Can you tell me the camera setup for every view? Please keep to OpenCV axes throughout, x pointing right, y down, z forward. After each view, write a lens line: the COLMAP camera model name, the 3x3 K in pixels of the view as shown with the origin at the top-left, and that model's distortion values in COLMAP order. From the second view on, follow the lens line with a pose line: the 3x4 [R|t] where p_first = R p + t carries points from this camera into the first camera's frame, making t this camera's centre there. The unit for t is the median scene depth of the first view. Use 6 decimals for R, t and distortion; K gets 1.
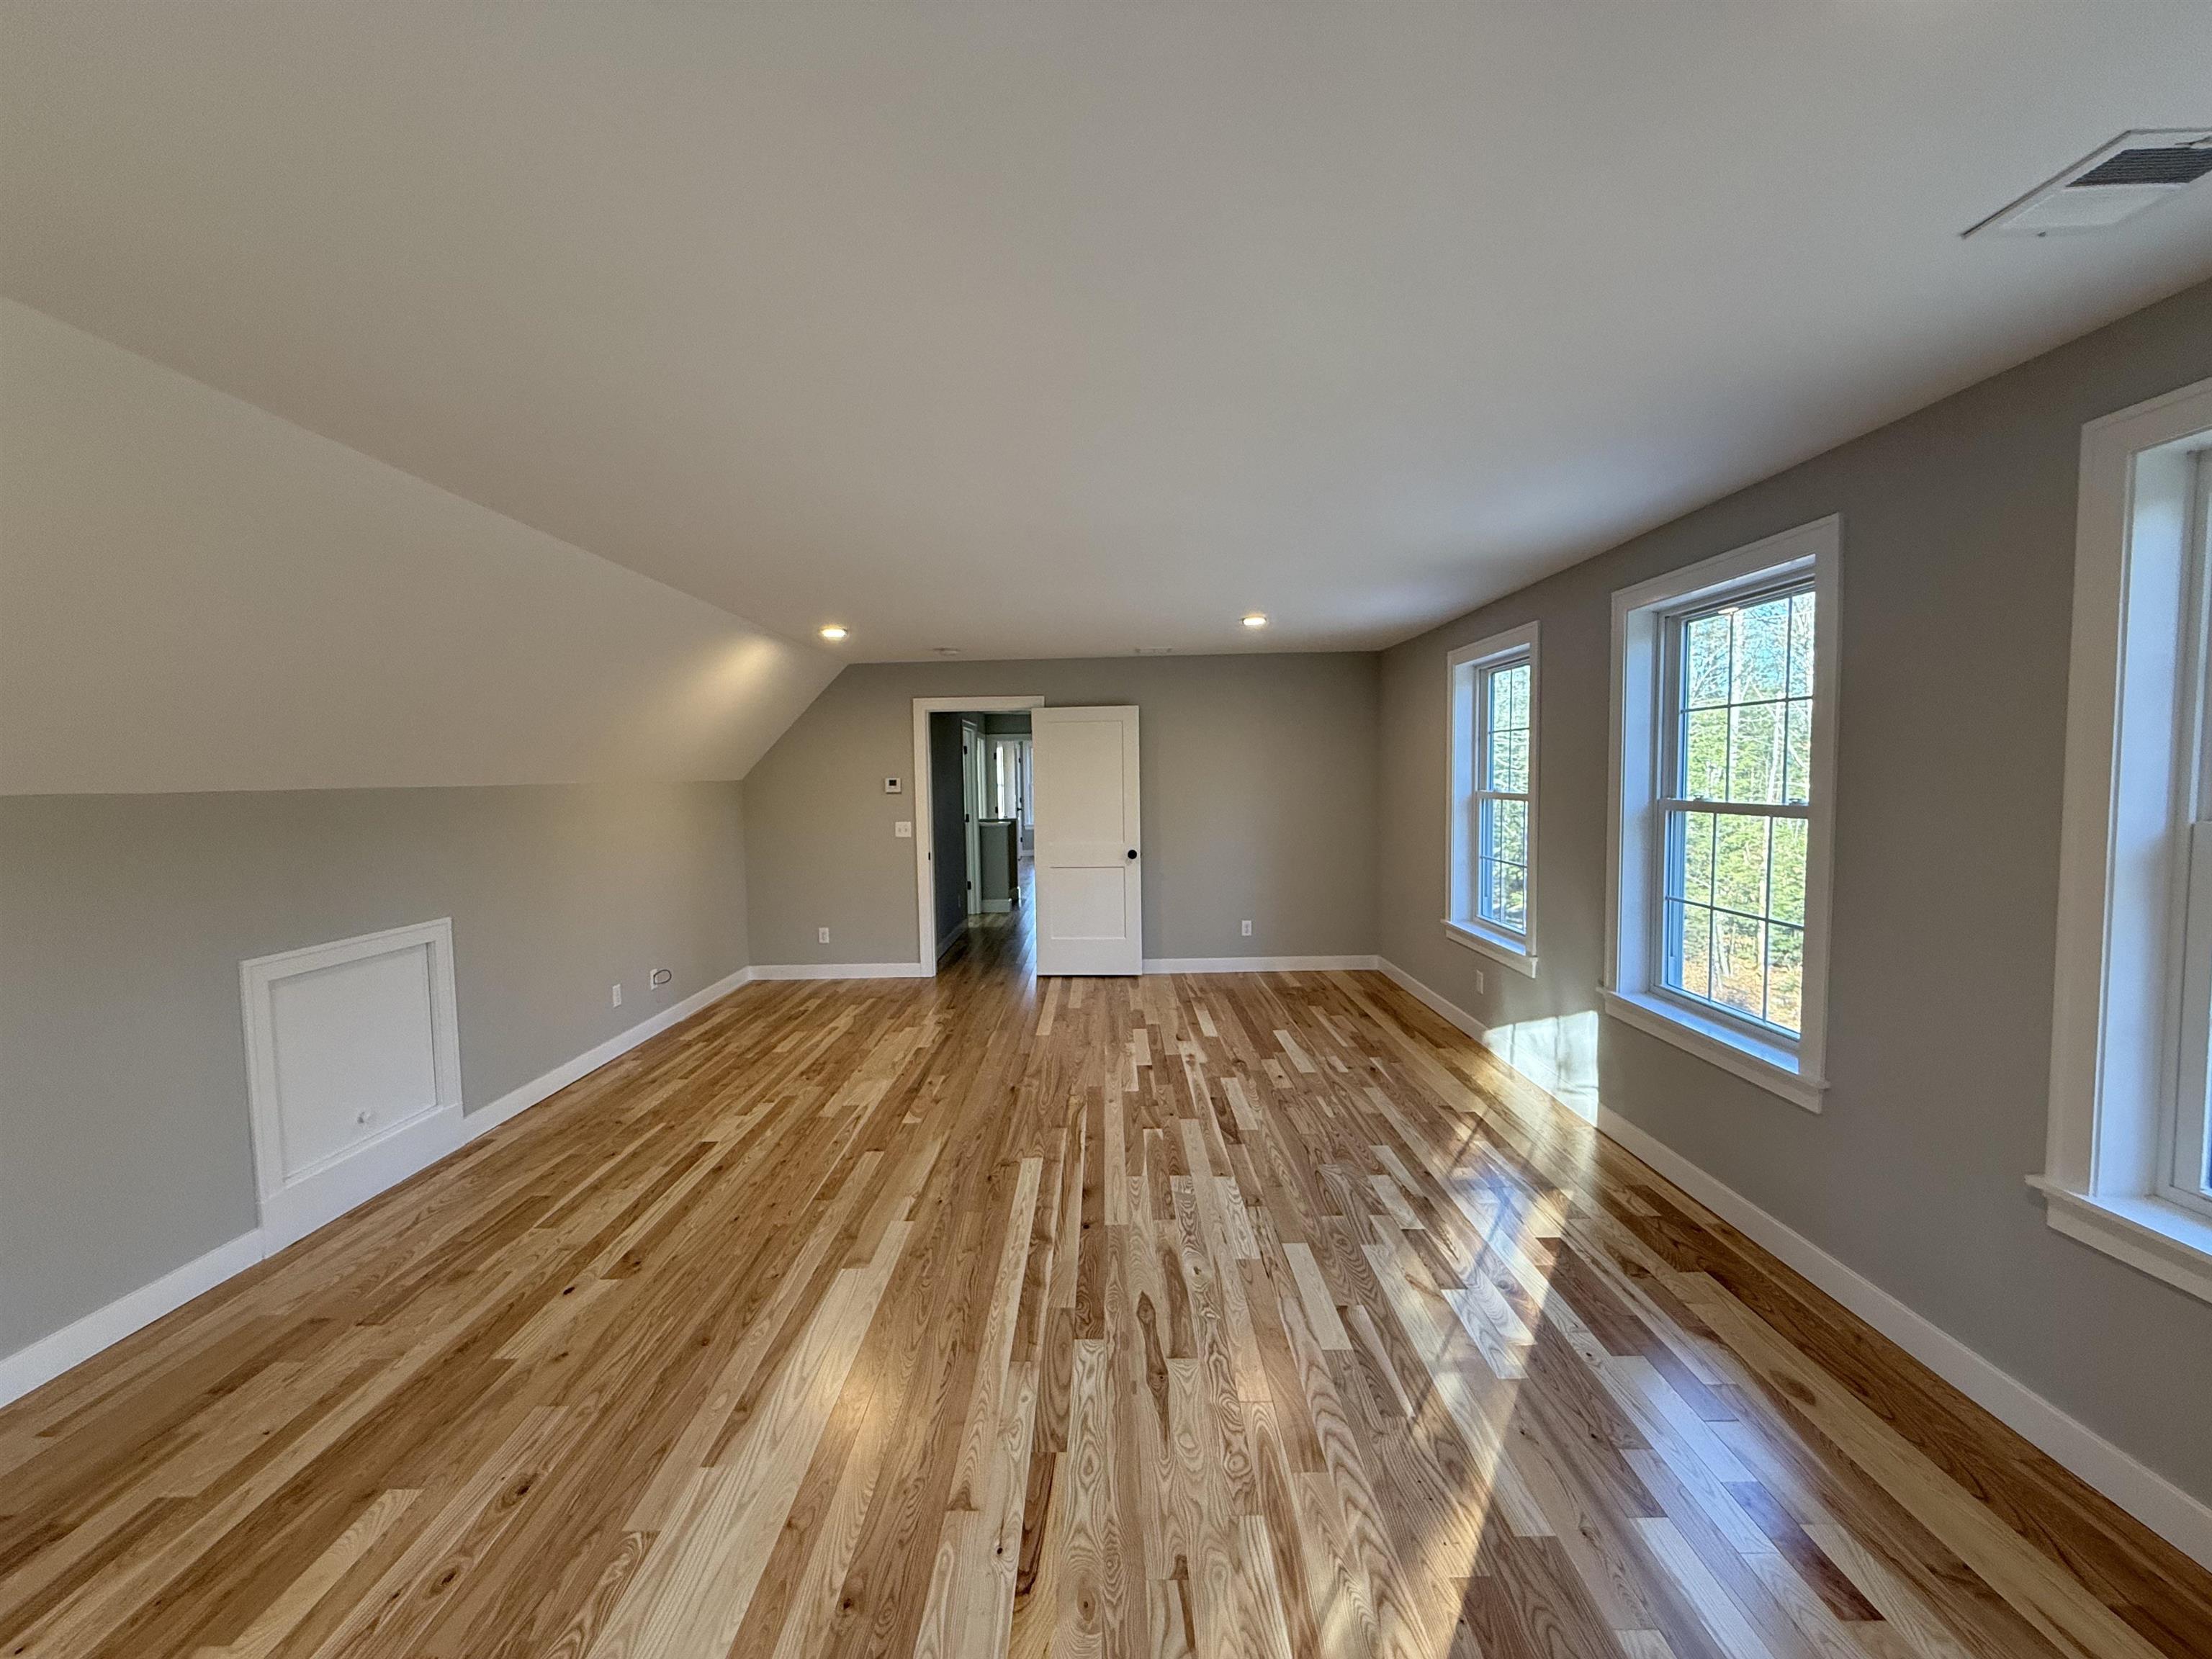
lens RADIAL K [[880.0, 0, 1092.2], [0, 880.0, 829.2], [0, 0, 1]] dist [-0.000433, -0.000336]
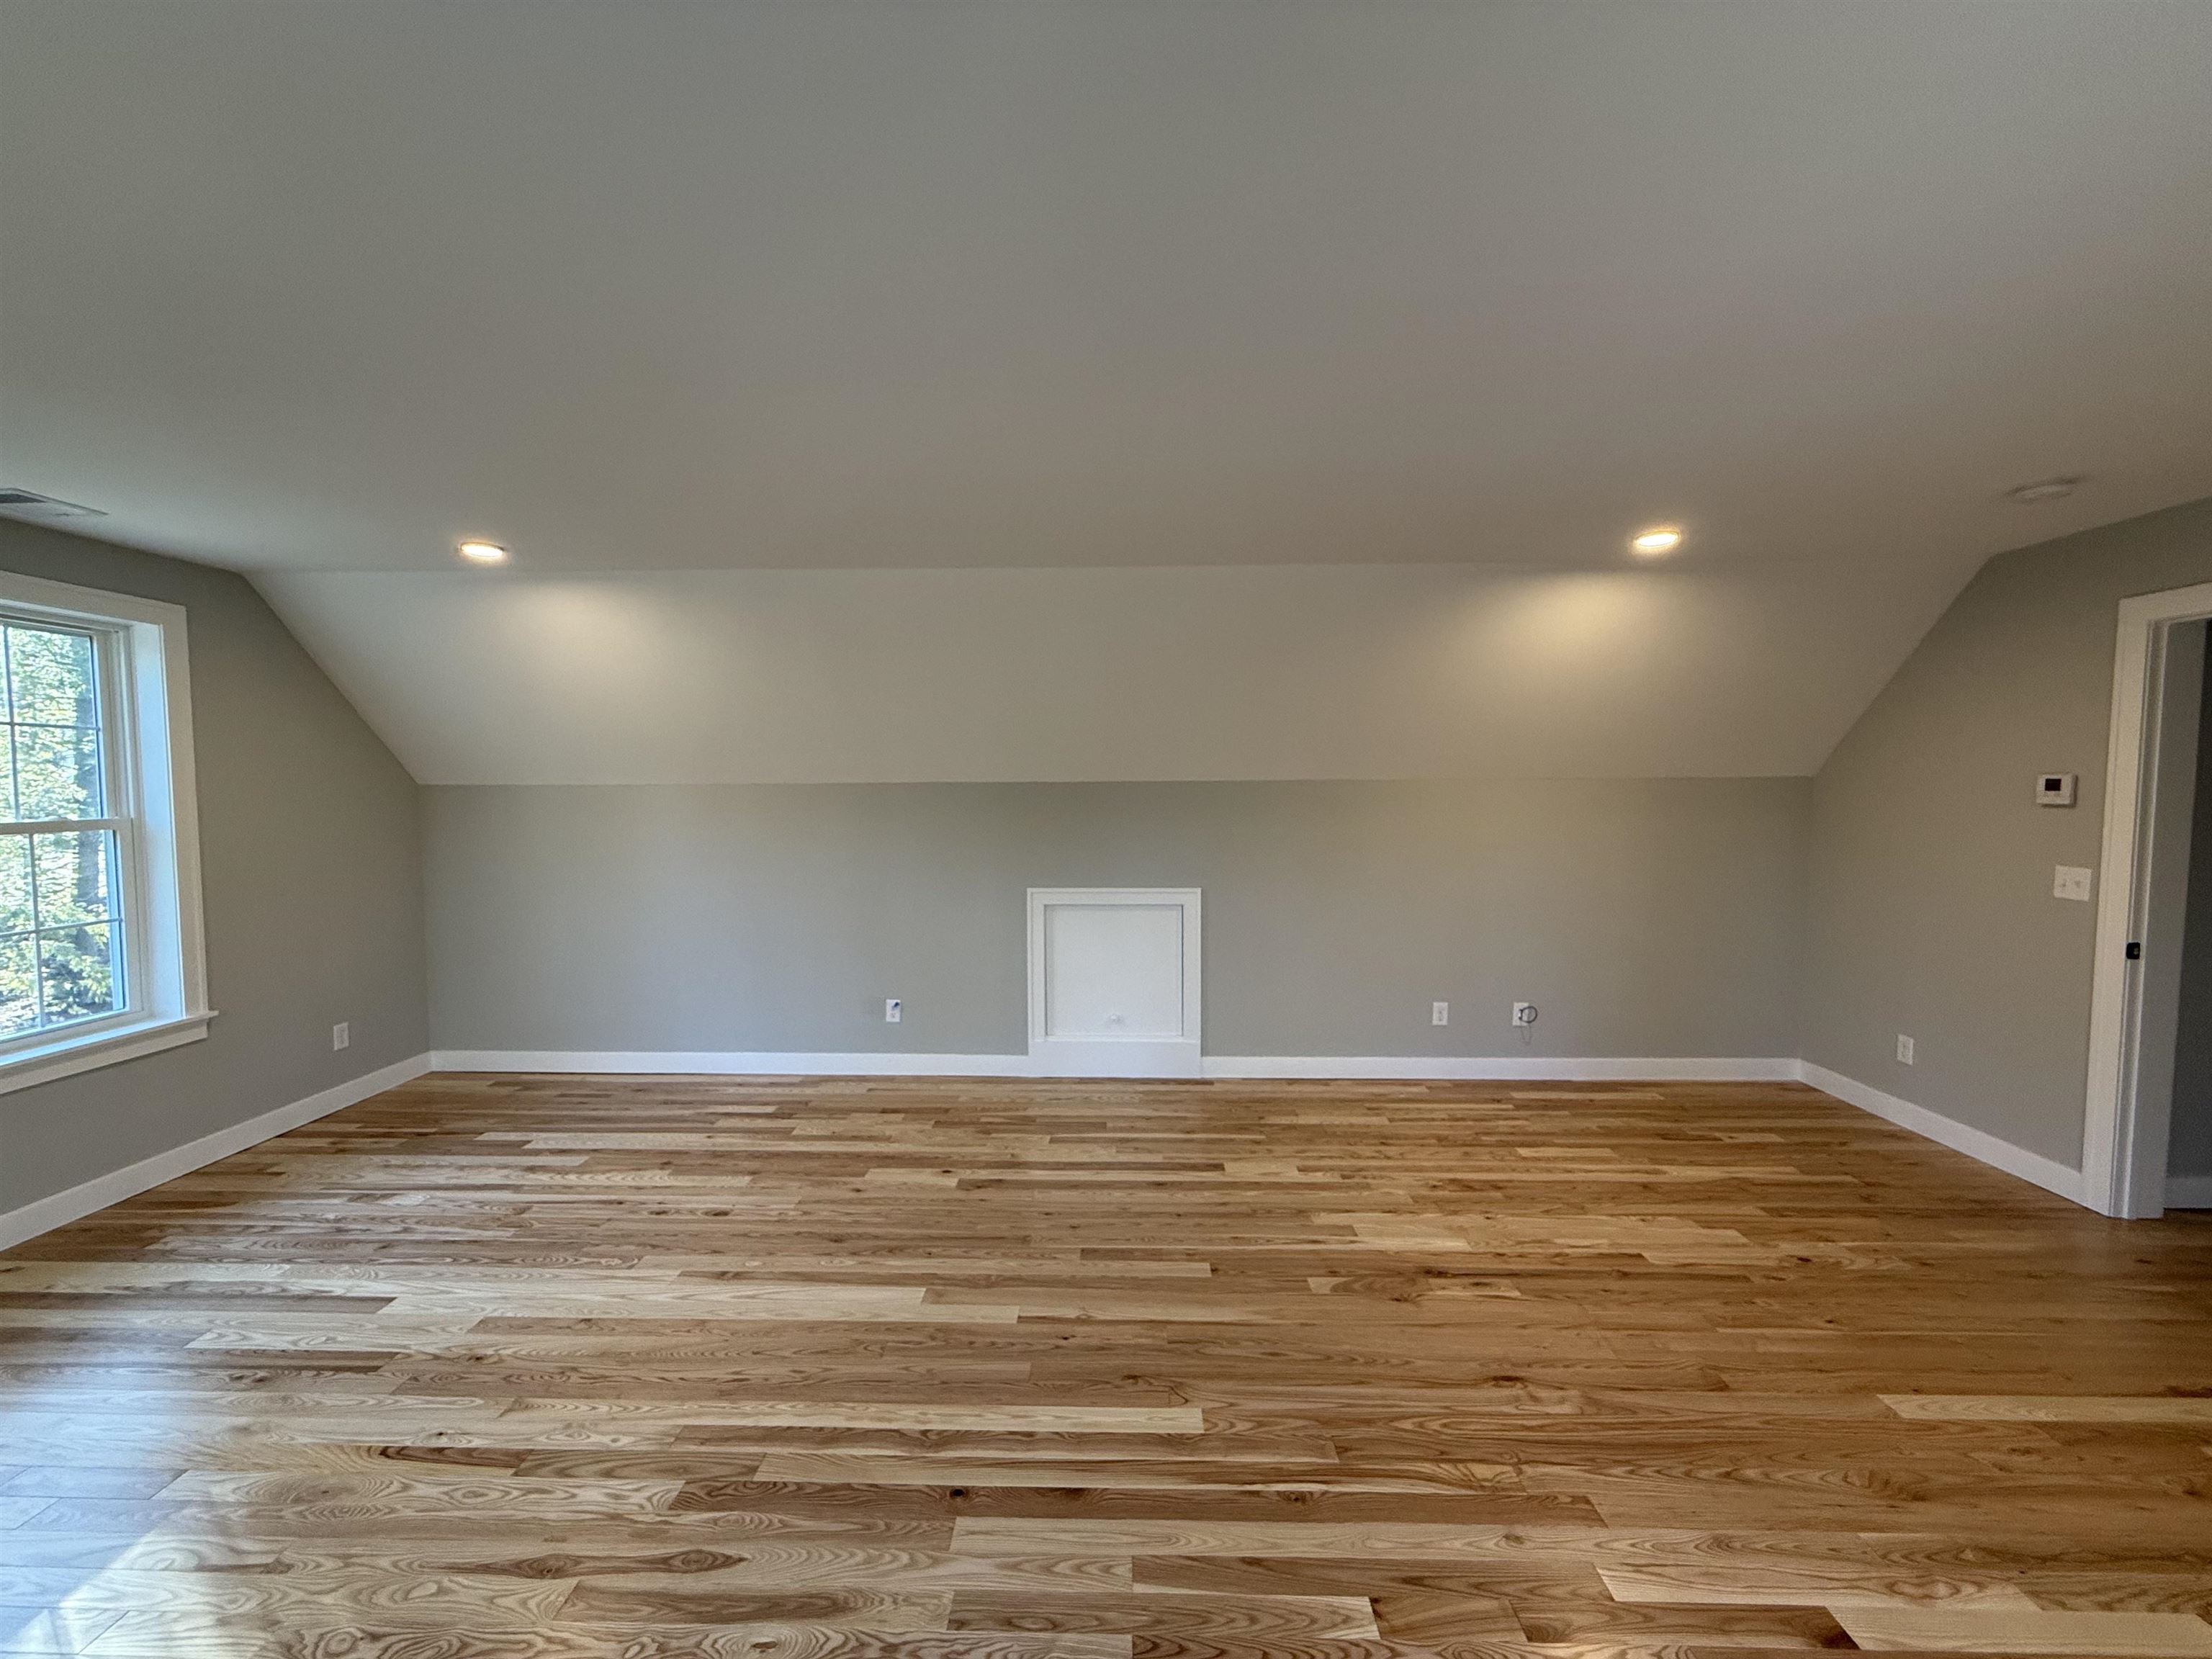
lens RADIAL K [[880.0, 0, 1105.9], [0, 880.0, 840.8], [0, 0, 1]] dist [-0.000433, -0.000336]
pose [[-0.010105, 0.084864, -0.996341, 0.571725], [-0.058001, 0.994665, 0.085309, -0.073280], [0.998265, 0.058651, -0.005129, 1.061787]]
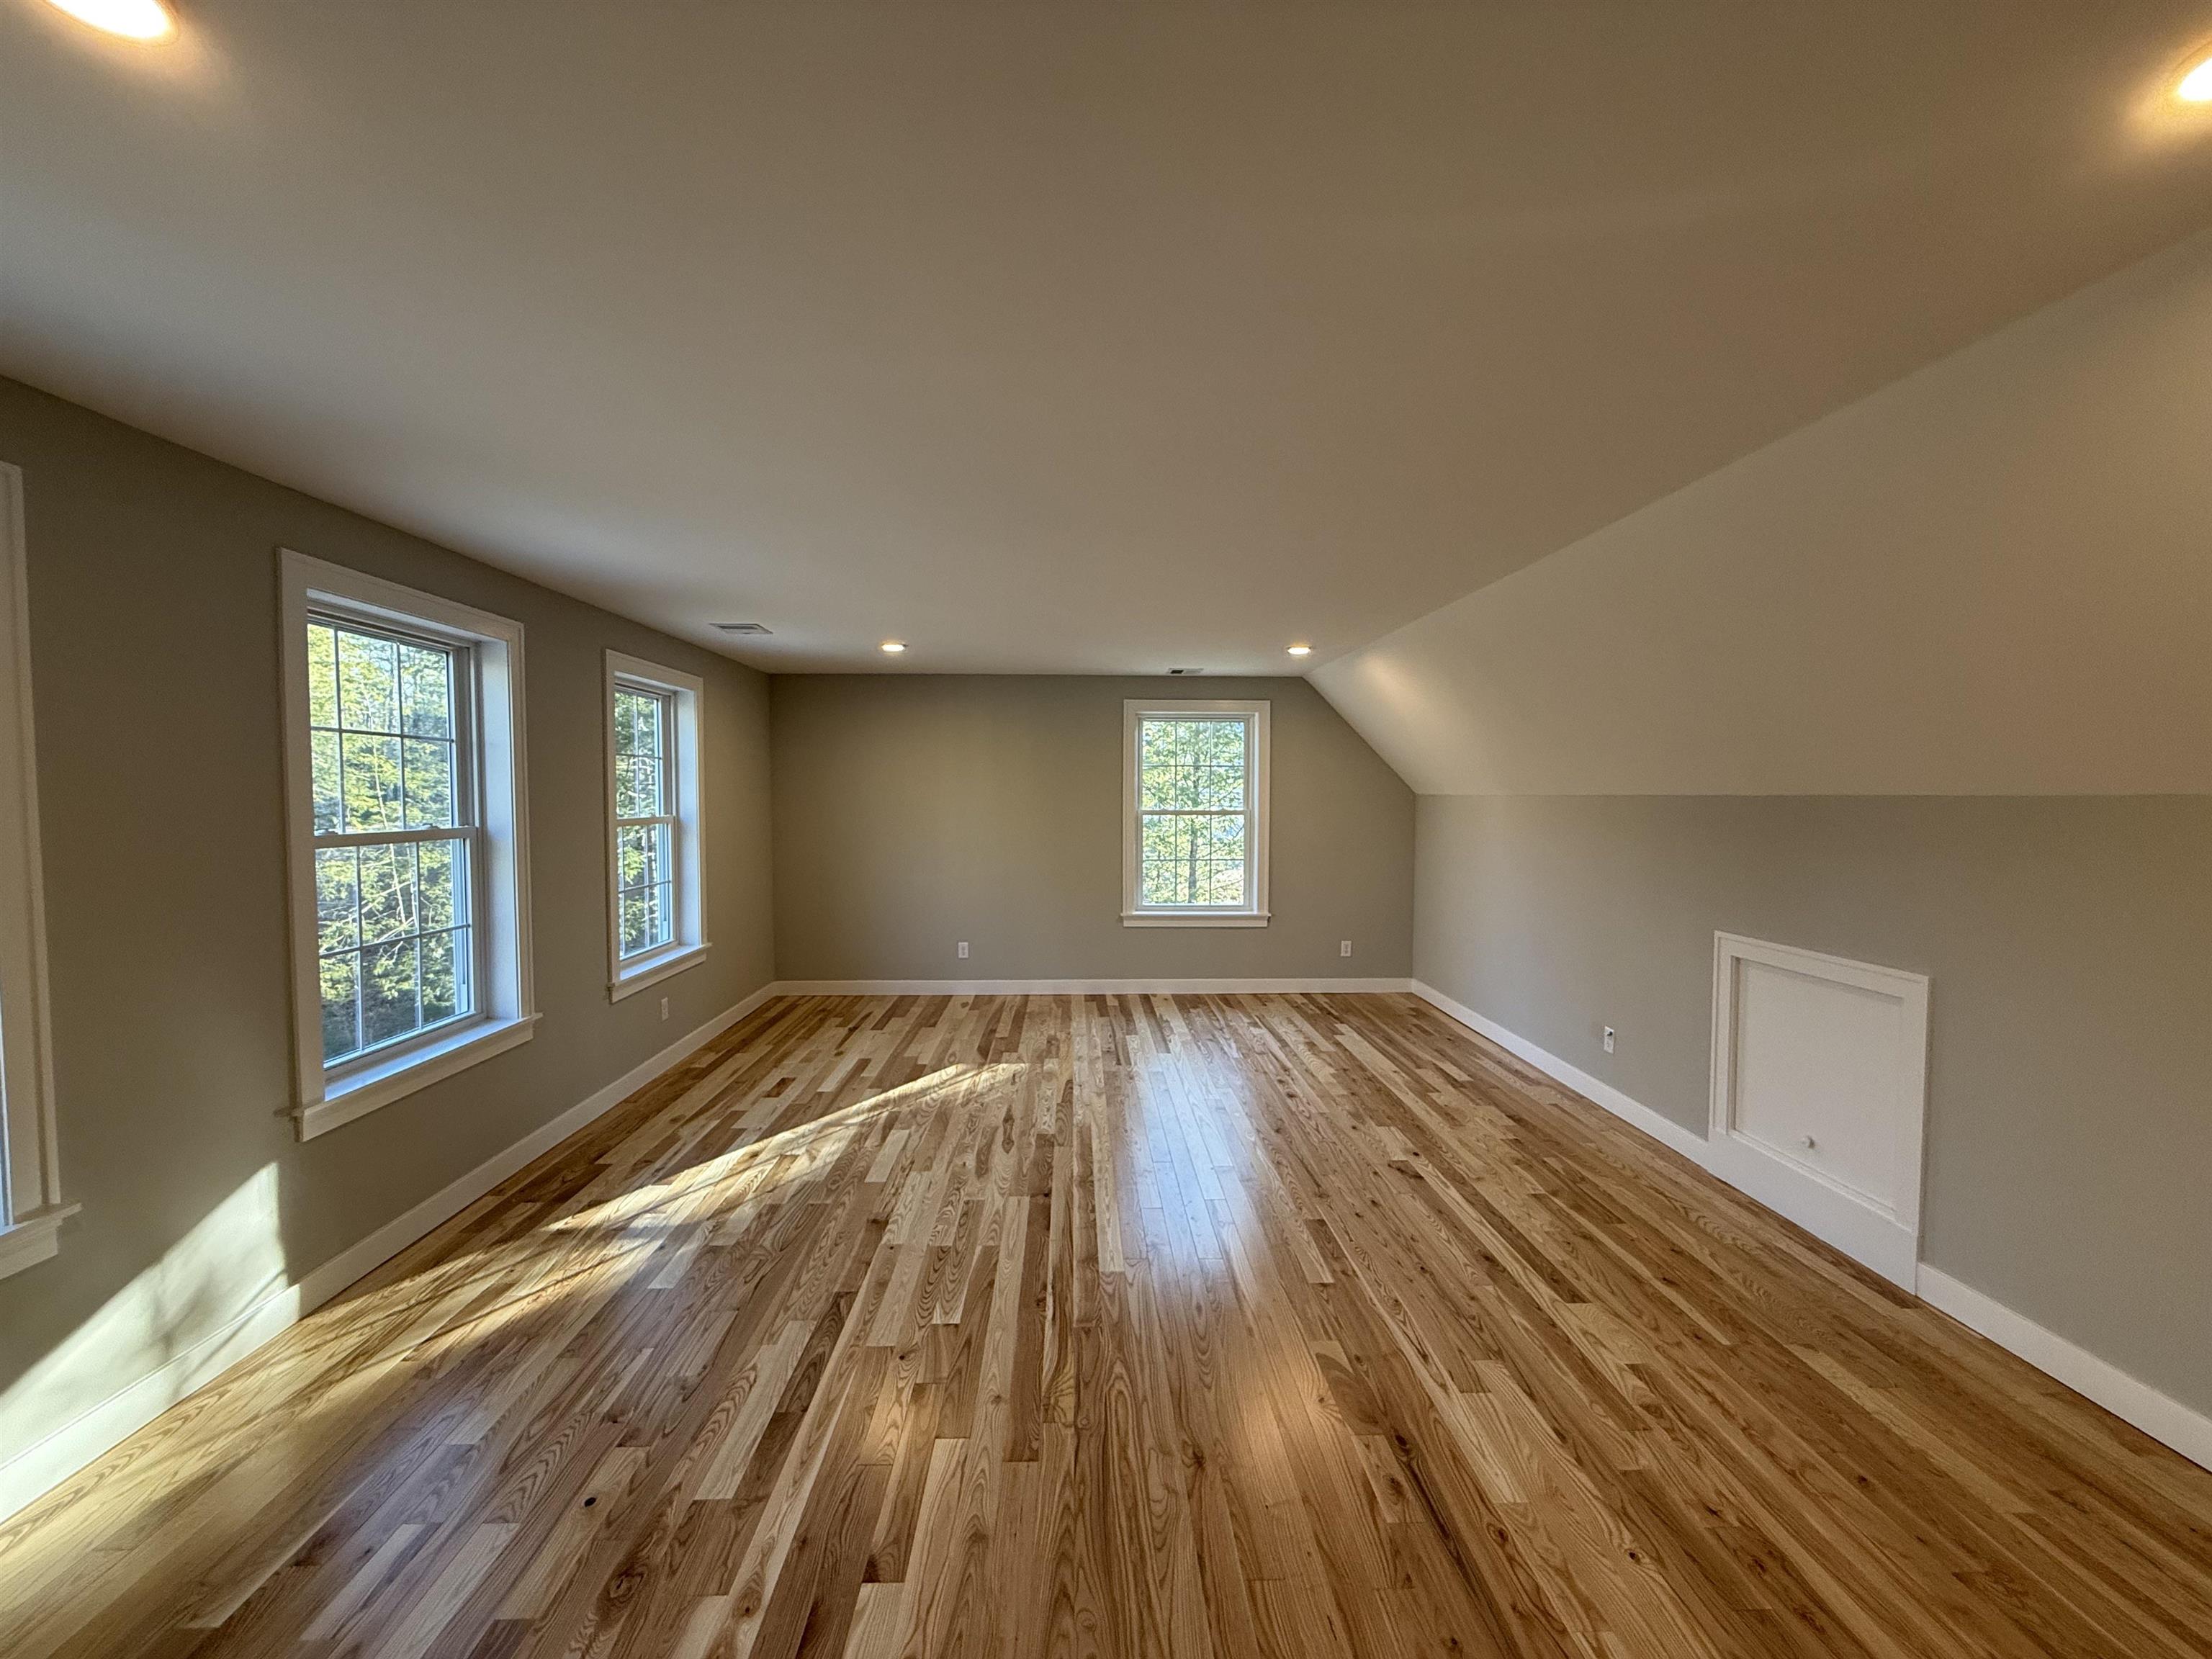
lens RADIAL K [[880.0, 0, 1096.0], [0, 880.0, 825.4], [0, 0, 1]] dist [-0.000433, -0.000336]
pose [[-0.998944, 0.018343, -0.042124, -0.030477], [0.014089, 0.994973, 0.099142, -0.125561], [0.043731, 0.098444, -0.994181, 2.034415]]
